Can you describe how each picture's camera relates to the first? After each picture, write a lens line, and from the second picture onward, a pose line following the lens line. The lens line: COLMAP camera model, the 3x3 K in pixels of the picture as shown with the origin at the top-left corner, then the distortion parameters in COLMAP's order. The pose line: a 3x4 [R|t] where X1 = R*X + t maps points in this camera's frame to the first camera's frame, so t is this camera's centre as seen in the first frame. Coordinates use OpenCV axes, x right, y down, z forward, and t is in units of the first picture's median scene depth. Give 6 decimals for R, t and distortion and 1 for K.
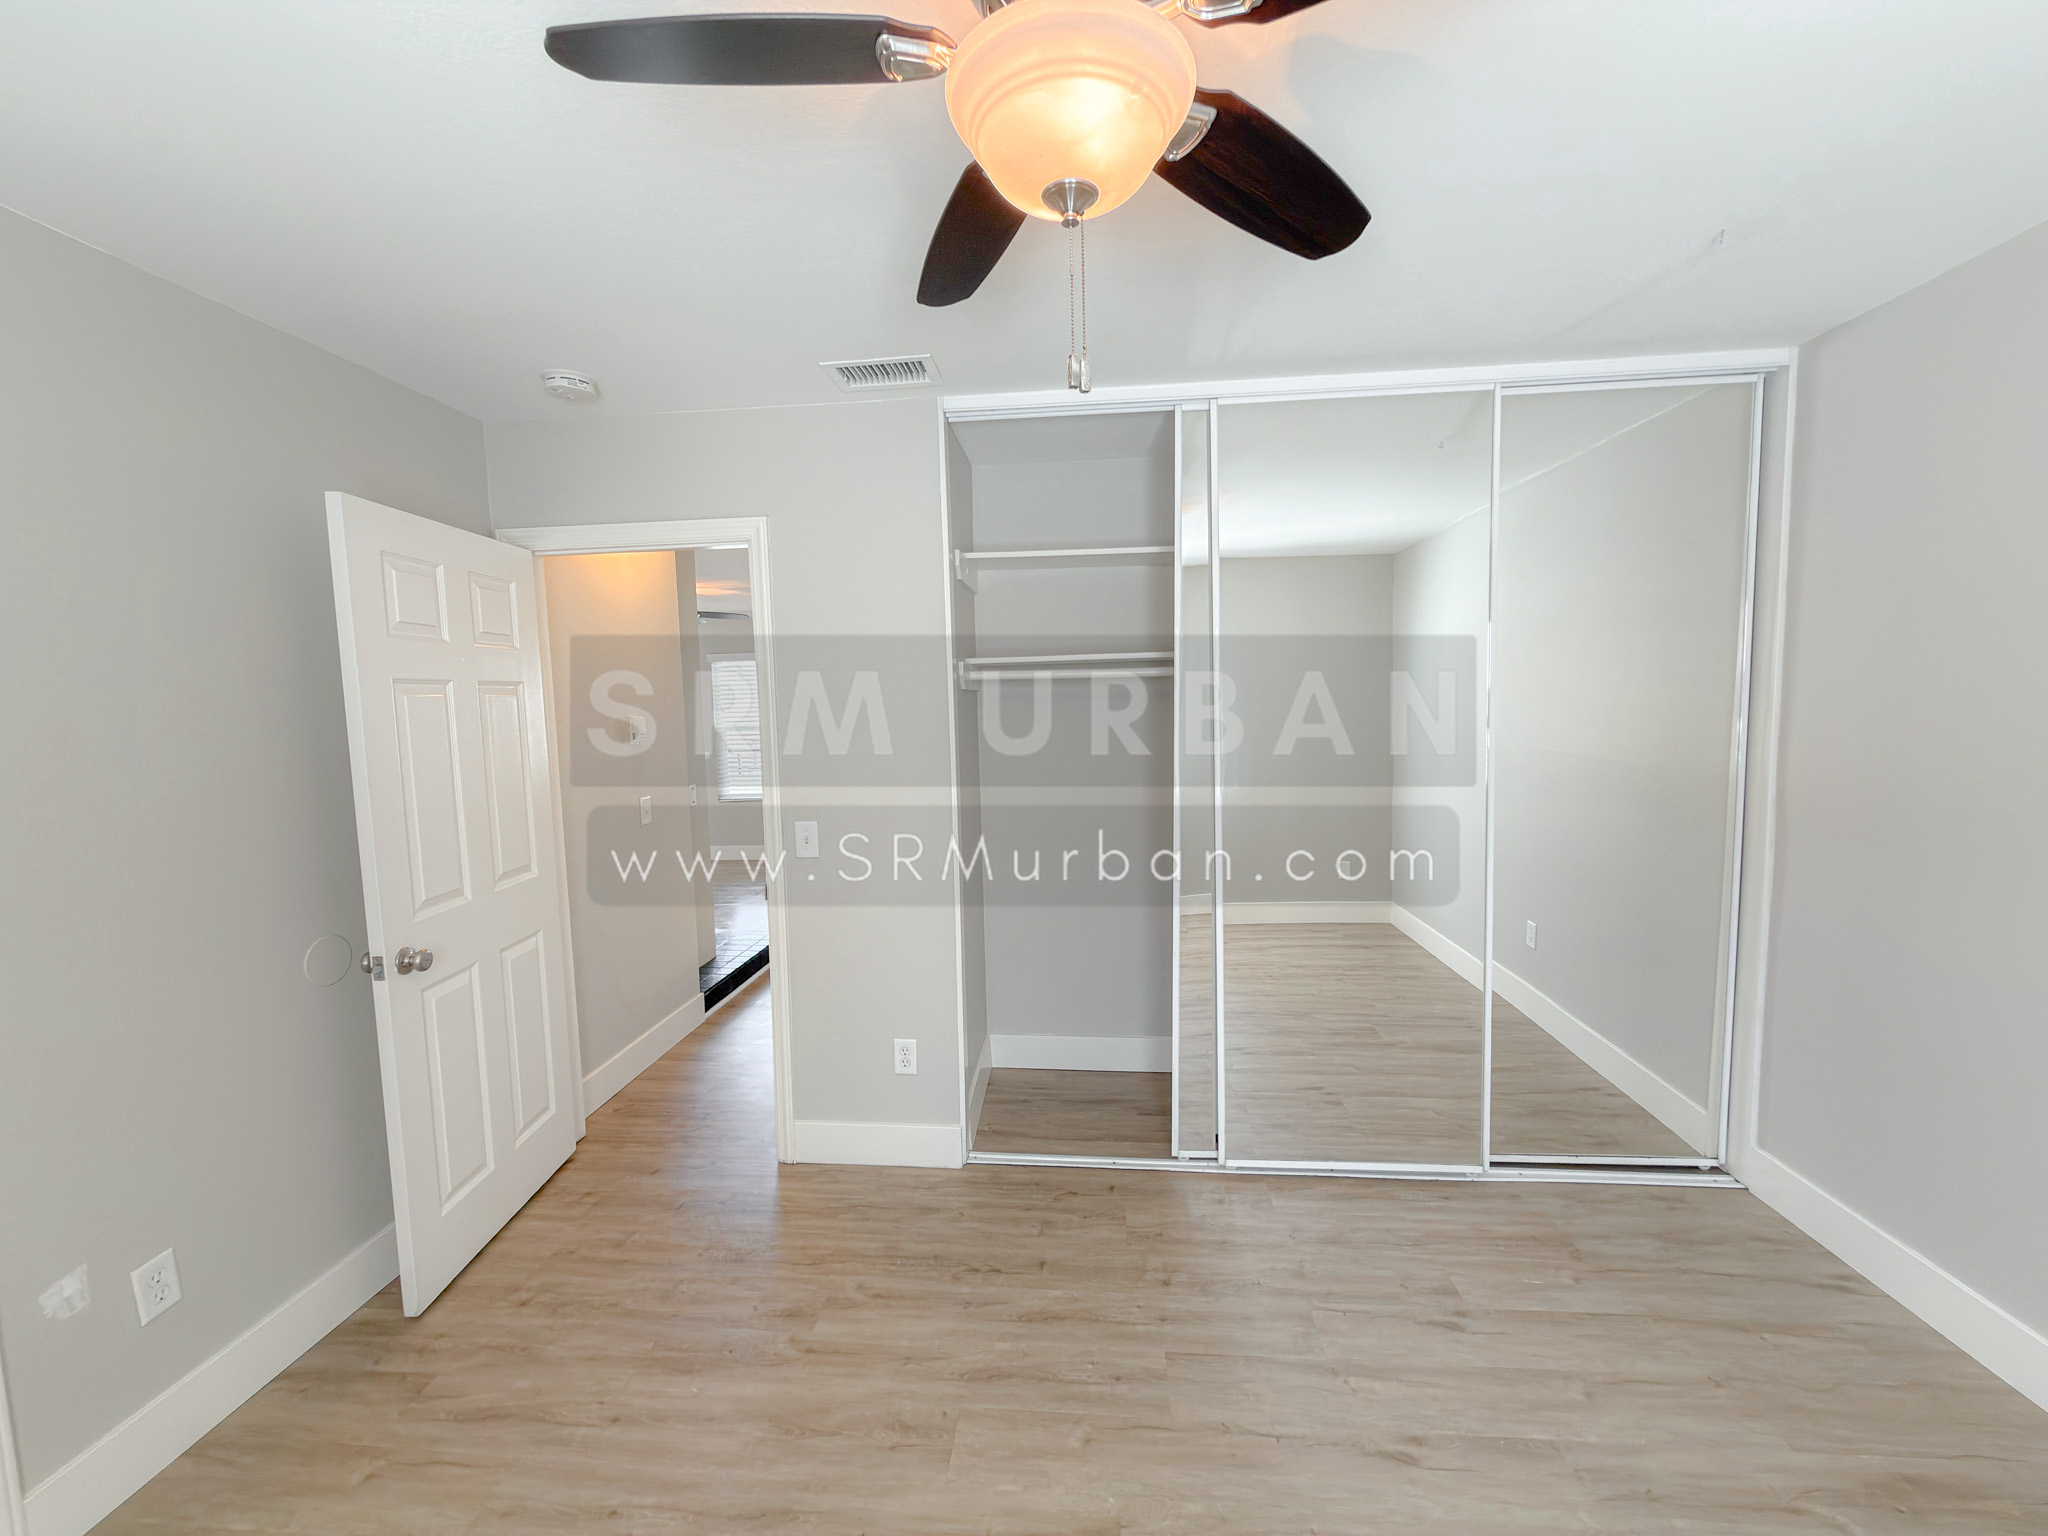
lens RADIAL K [[816.0, 0, 1024.0], [0, 816.0, 768.0], [0, 0, 1]] dist [-0.001095, -0.000301]
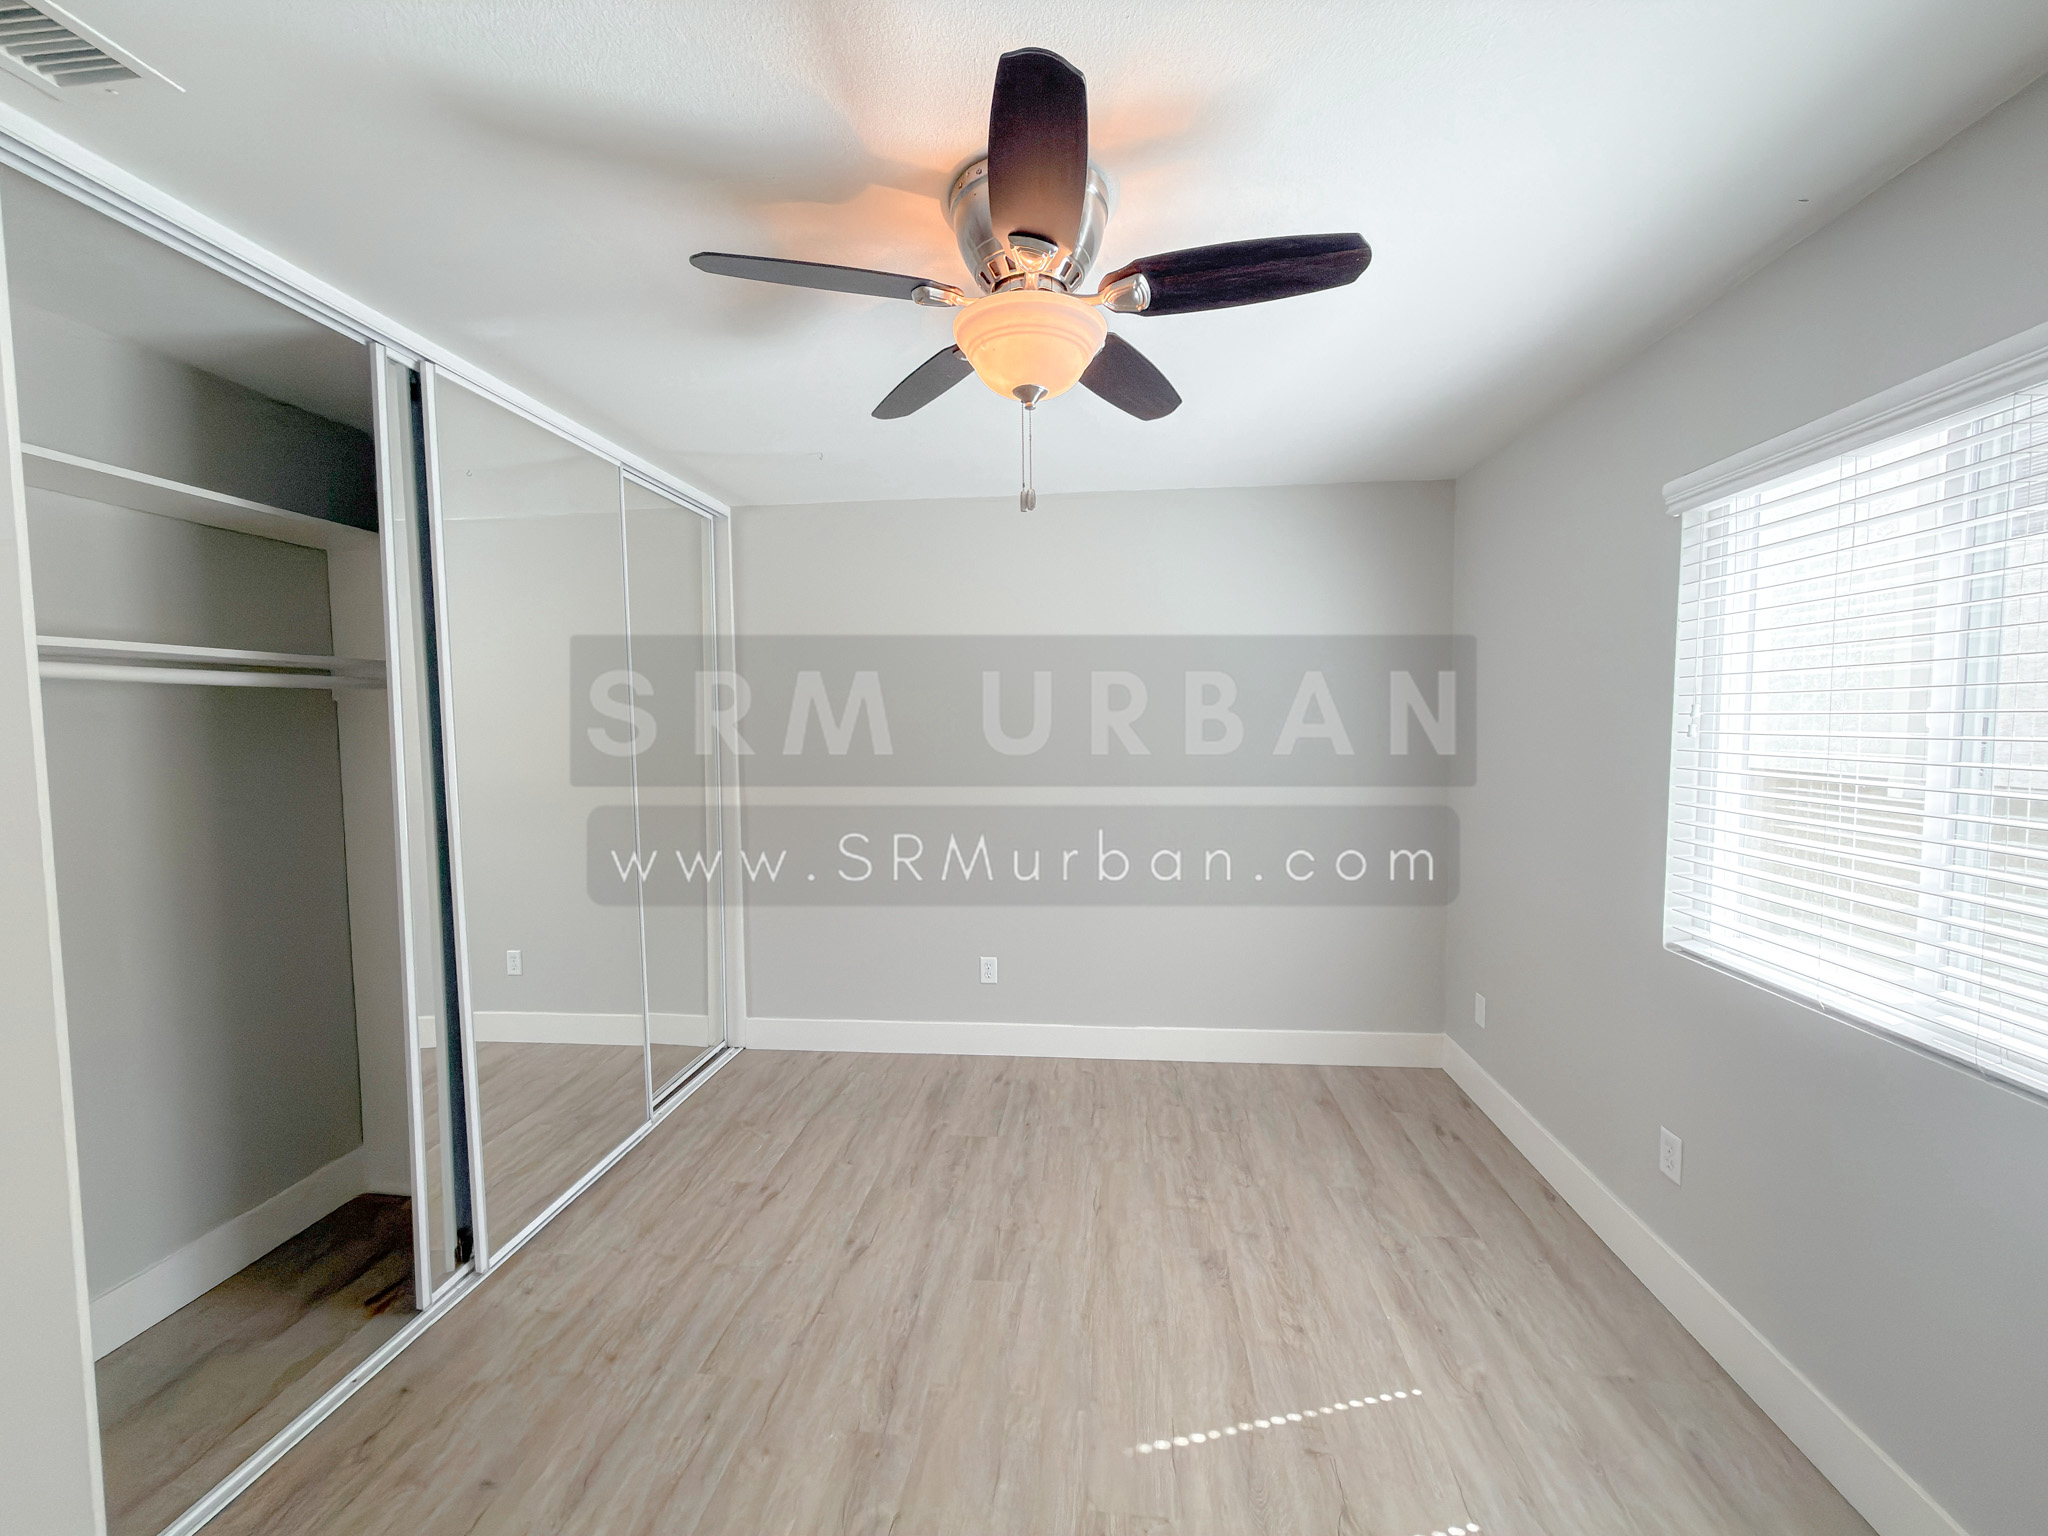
lens RADIAL K [[816.0, 0, 1024.0], [0, 816.0, 768.0], [0, 0, 1]] dist [-0.001095, -0.000301]
pose [[0.017319, -0.035533, 0.999218, -0.730672], [0.093658, 0.995032, 0.033761, -0.007491], [-0.995454, 0.093000, 0.020561, 0.487401]]
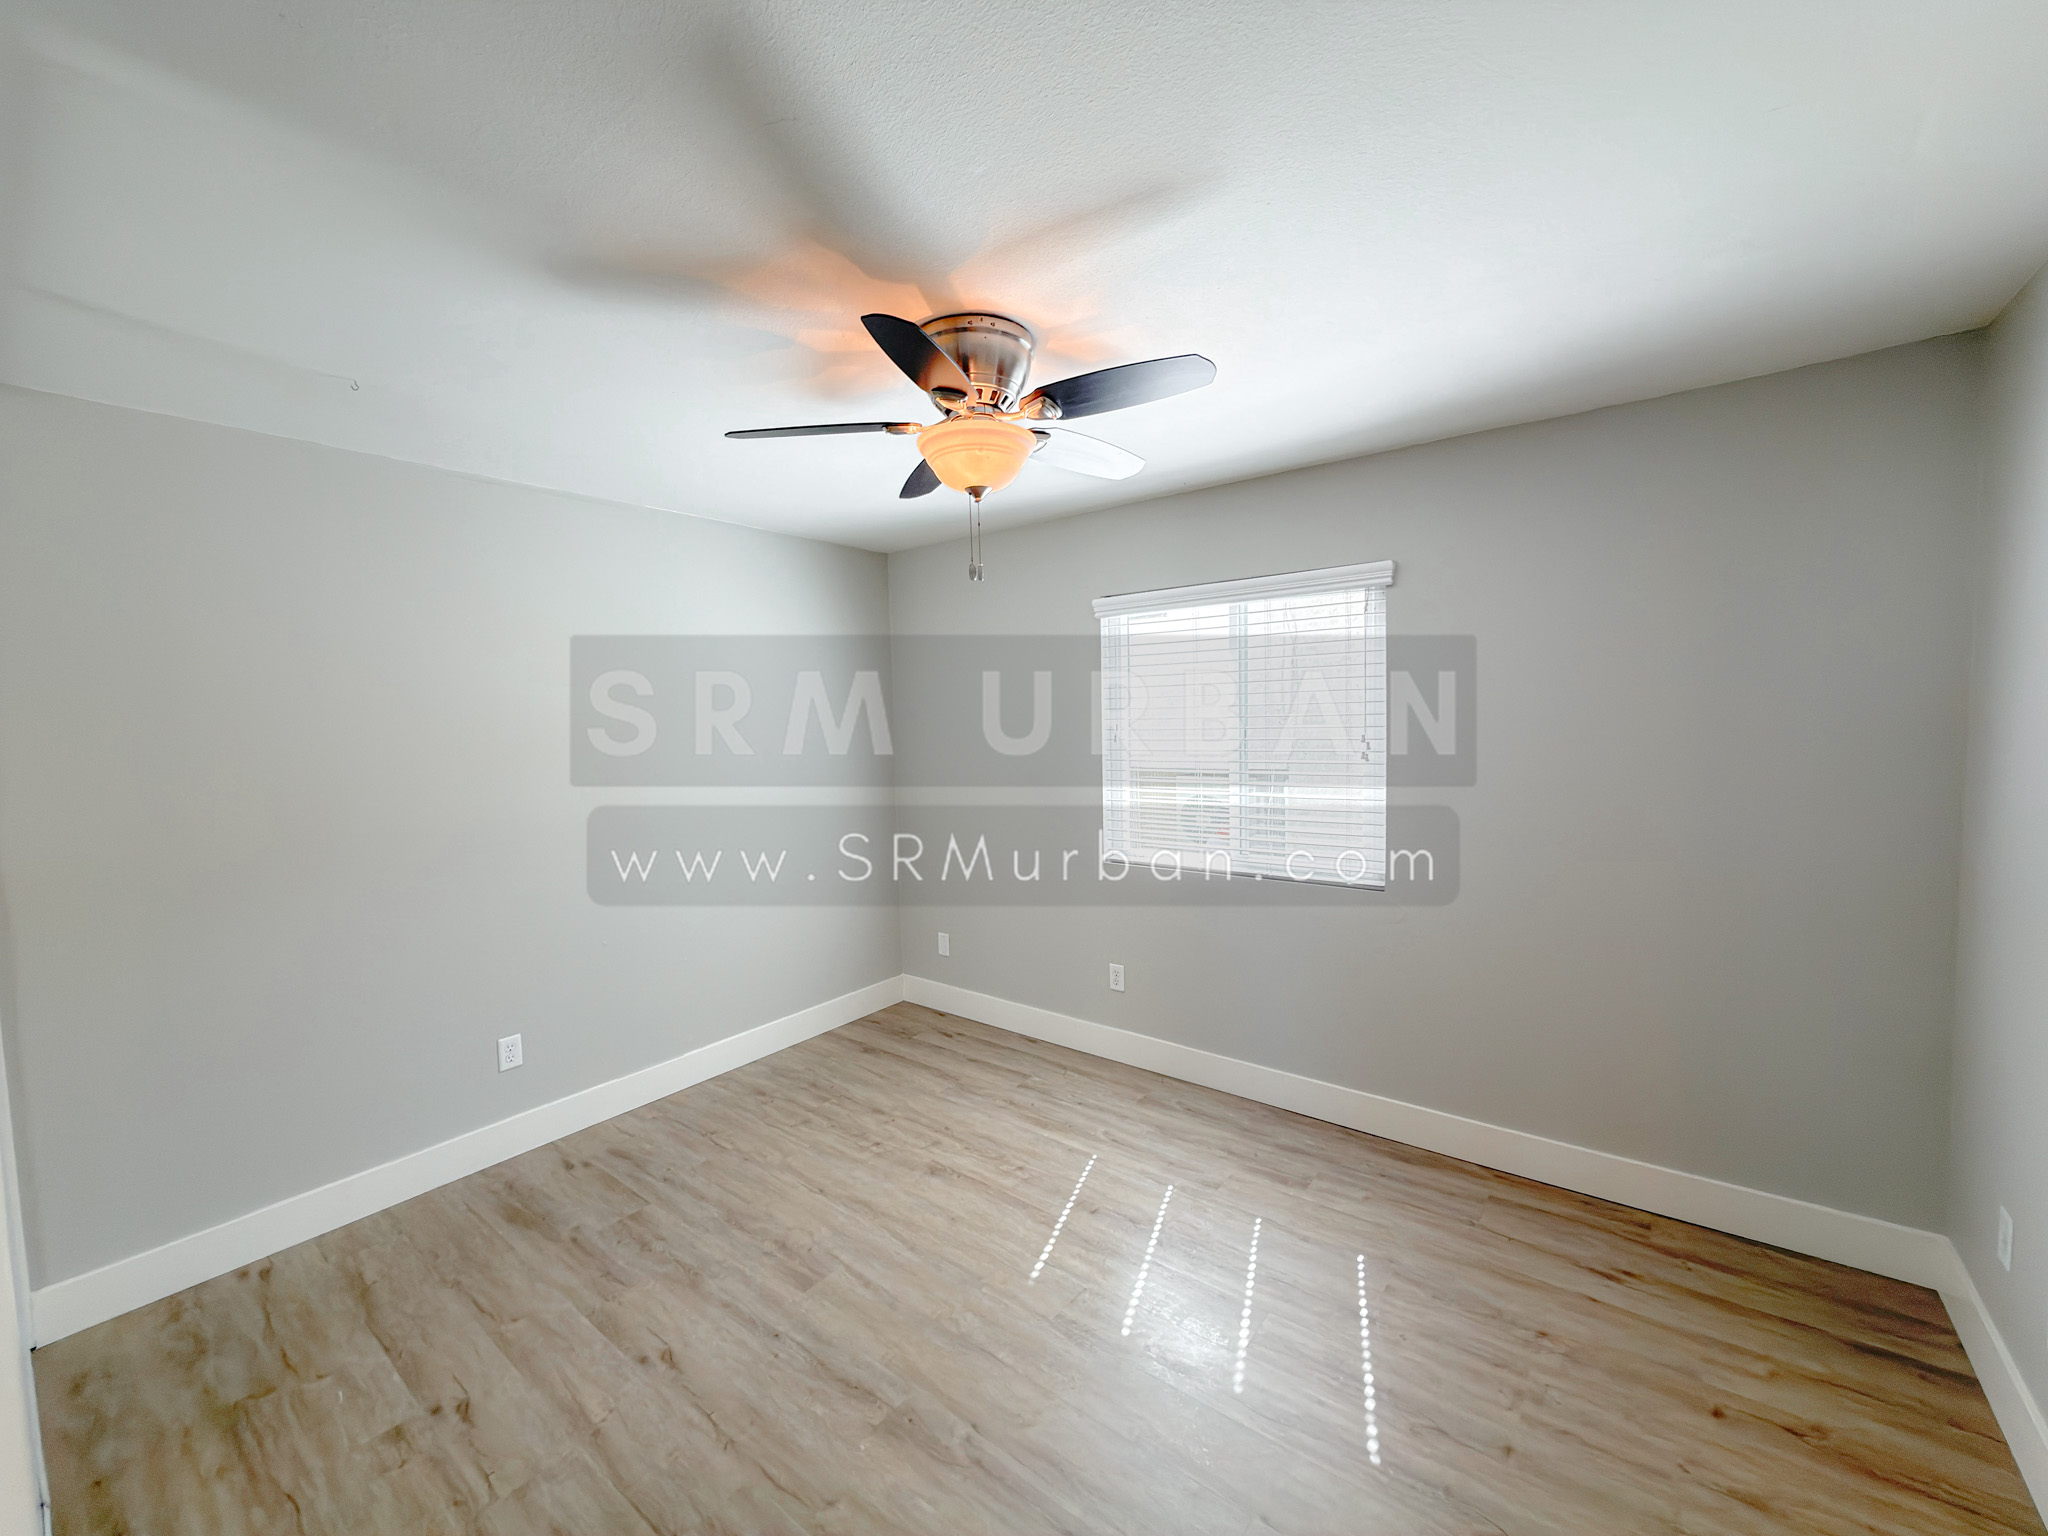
lens RADIAL K [[816.0, 0, 1024.0], [0, 816.0, 768.0], [0, 0, 1]] dist [-0.001095, -0.000301]
pose [[-0.835124, 0.015611, 0.549840, -0.540105], [0.096003, 0.988391, 0.117752, -0.100037], [-0.541618, 0.151124, -0.826929, 1.273715]]
